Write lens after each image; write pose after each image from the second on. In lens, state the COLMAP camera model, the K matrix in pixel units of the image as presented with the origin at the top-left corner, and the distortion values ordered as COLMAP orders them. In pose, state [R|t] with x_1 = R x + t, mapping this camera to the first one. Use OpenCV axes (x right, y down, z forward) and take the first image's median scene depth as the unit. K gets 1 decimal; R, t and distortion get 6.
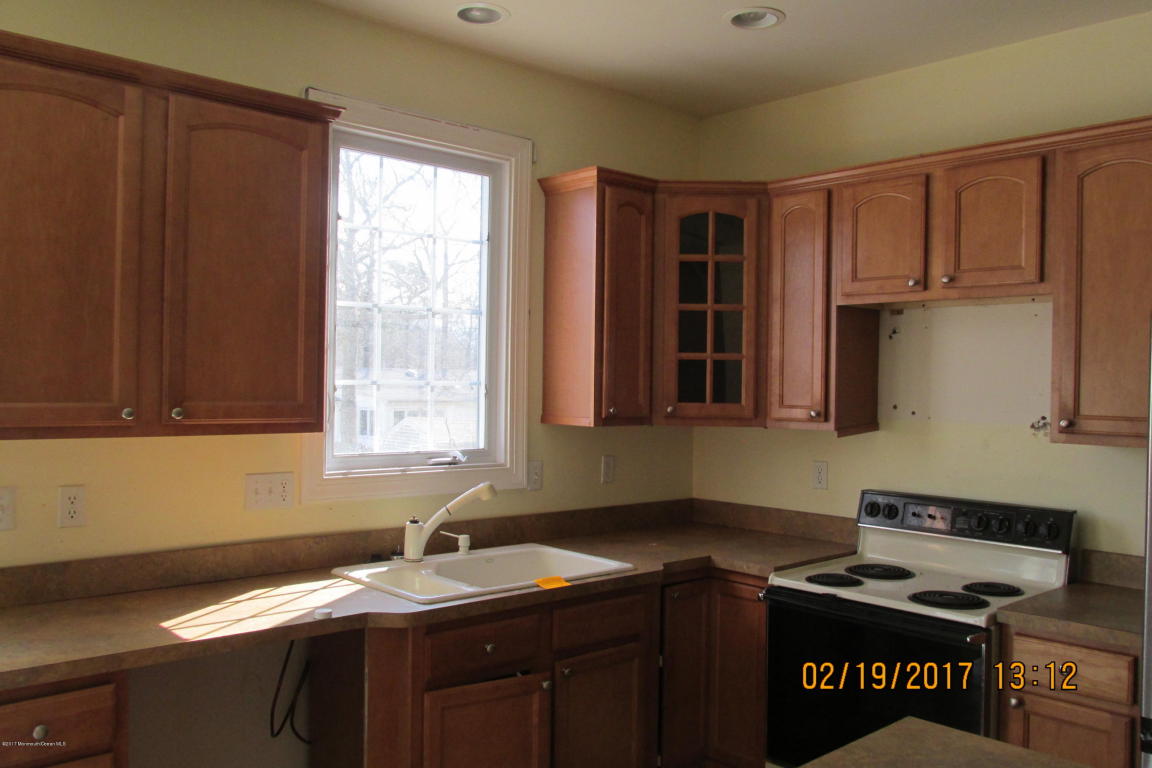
lens RADIAL K [[974.6, 0, 576.0], [0, 974.6, 384.0], [0, 0, 1]] dist [-0.016853, -0.003432]
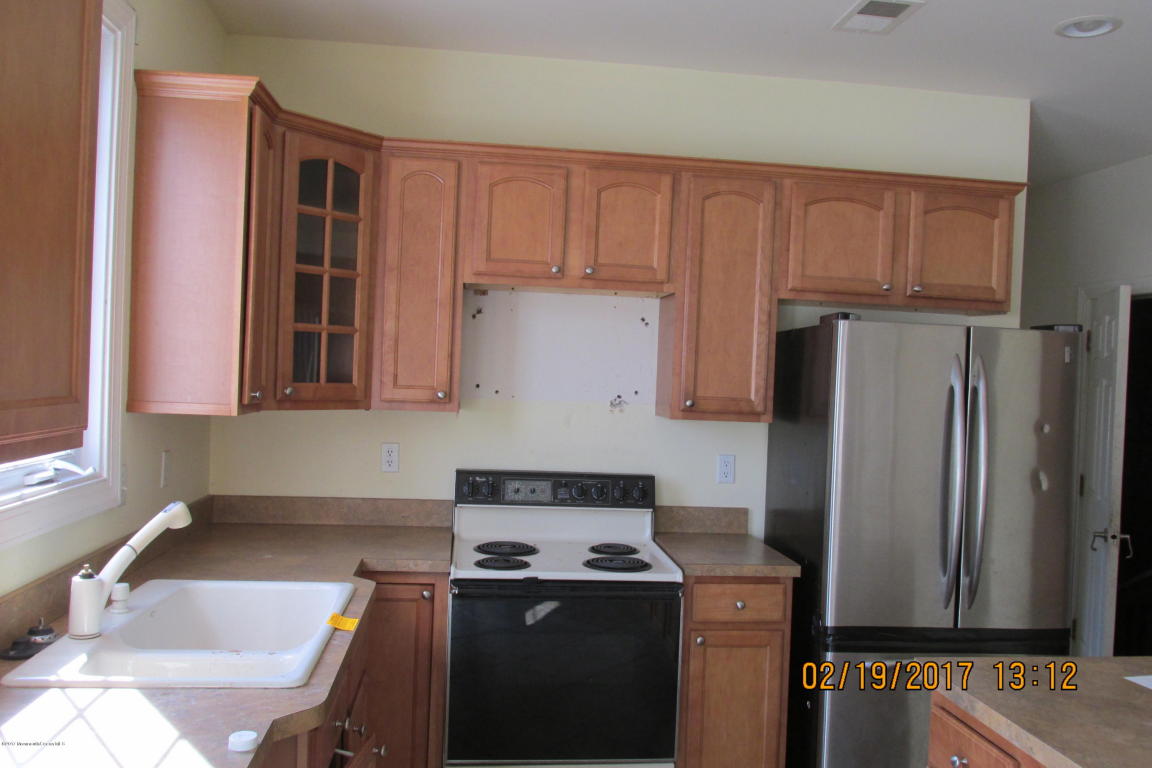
lens RADIAL K [[974.6, 0, 576.0], [0, 974.6, 384.0], [0, 0, 1]] dist [-0.016853, -0.003432]
pose [[0.583837, -0.008022, 0.811831, -0.446456], [-0.028727, 0.999121, 0.030532, -0.012694], [-0.811362, -0.041147, 0.583094, 0.330723]]
